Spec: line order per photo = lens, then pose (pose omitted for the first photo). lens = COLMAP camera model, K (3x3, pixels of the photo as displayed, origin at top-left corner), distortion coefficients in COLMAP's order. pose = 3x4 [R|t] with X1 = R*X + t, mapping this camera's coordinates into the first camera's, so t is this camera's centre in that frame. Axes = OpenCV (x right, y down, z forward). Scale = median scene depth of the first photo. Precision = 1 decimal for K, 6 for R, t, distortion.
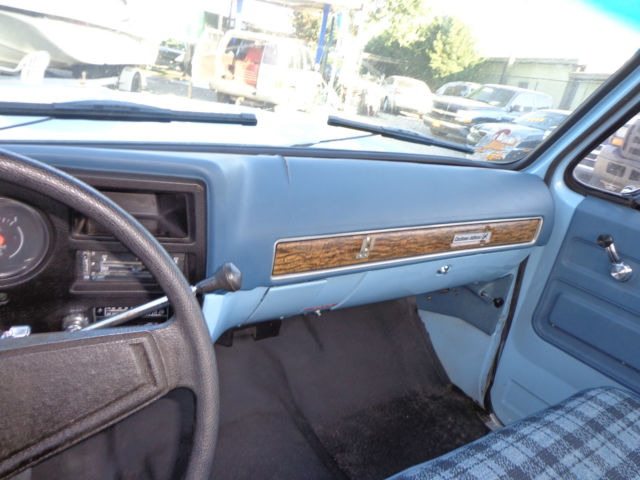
lens RADIAL K [[475.4, 0, 310.7], [0, 475.4, 242.7], [0, 0, 1]] dist [0.025580, 0.002147]
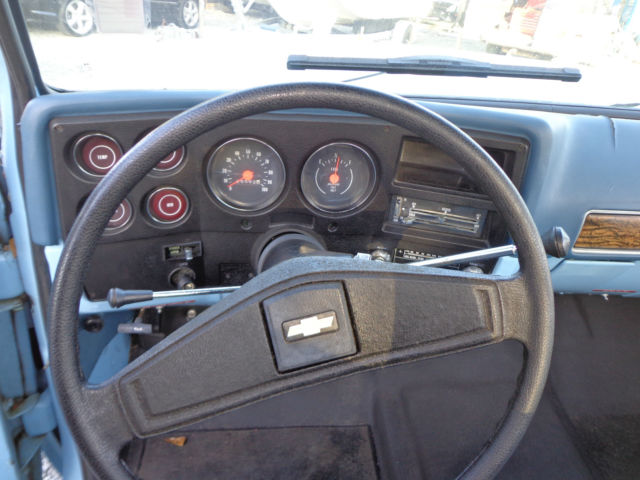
lens RADIAL K [[476.0, 0, 320.0], [0, 476.0, 240.0], [0, 0, 1]] dist [0.000896, -0.000496]
pose [[0.878642, 0.165477, -0.447890, -0.103839], [-0.127049, 0.985234, 0.114767, 0.011259], [0.460268, -0.043935, 0.886692, -0.051437]]
